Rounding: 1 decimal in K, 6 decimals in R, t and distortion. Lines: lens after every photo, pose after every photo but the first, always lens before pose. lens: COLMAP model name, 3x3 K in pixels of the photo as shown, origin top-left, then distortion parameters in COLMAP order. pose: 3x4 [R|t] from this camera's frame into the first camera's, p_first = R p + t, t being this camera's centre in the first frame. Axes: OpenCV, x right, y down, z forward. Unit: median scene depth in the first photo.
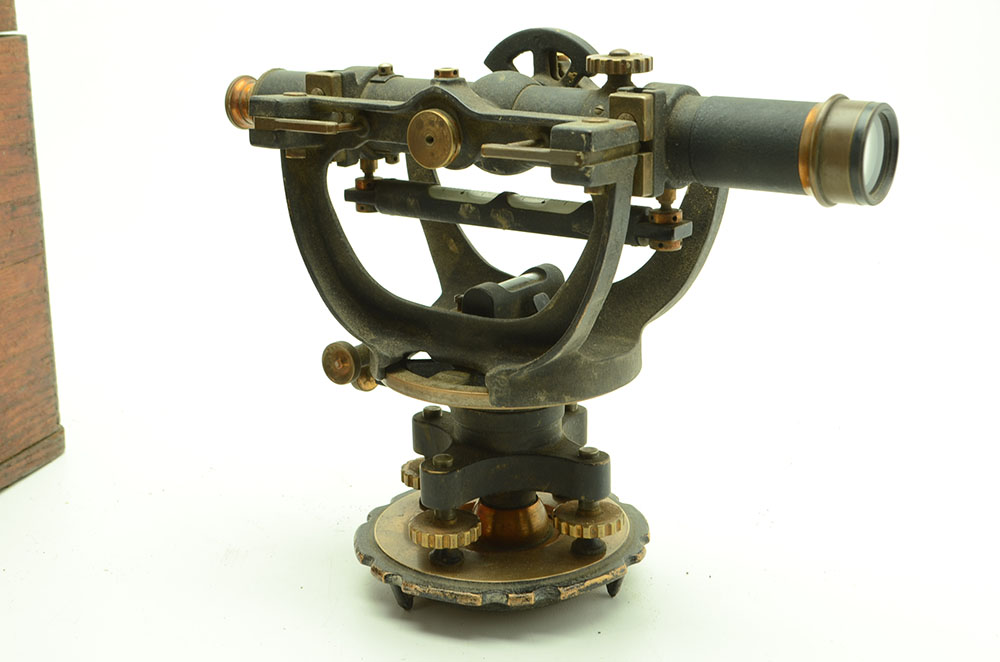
lens RADIAL K [[1487.2, 0, 499.6], [0, 1487.2, 327.4], [0, 0, 1]] dist [-0.003146, 0.000000]
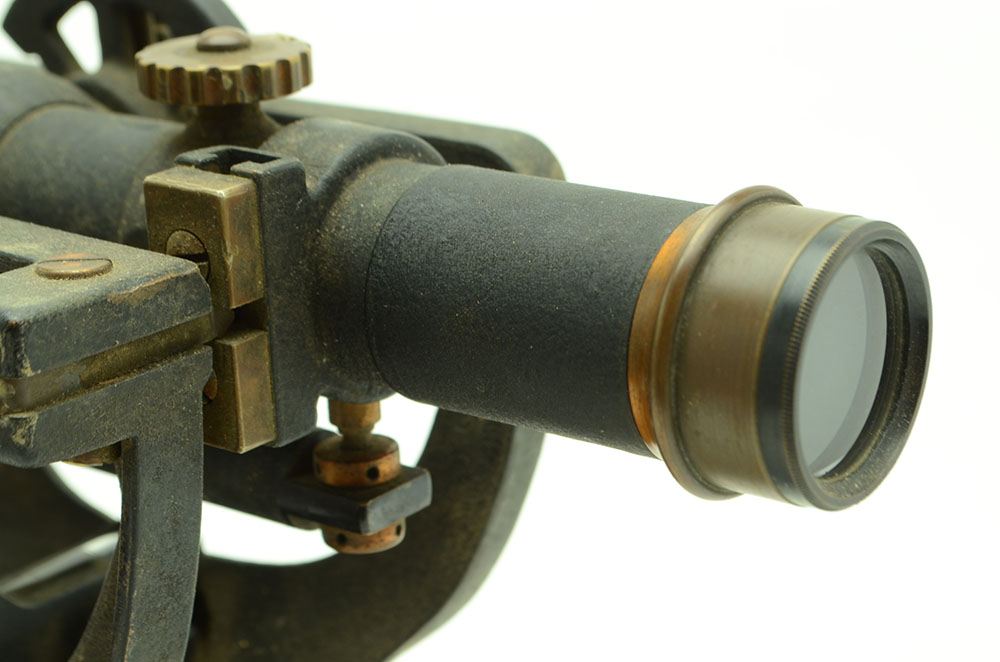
lens RADIAL K [[2355.2, 0, 501.0], [0, 2355.2, 332.9], [0, 0, 1]] dist [0.025902, 0.000000]
pose [[0.999362, -0.006628, -0.035092, 0.184707], [0.007866, 0.999347, 0.035260, -0.139893], [0.034835, -0.035514, 0.998762, 0.424191]]
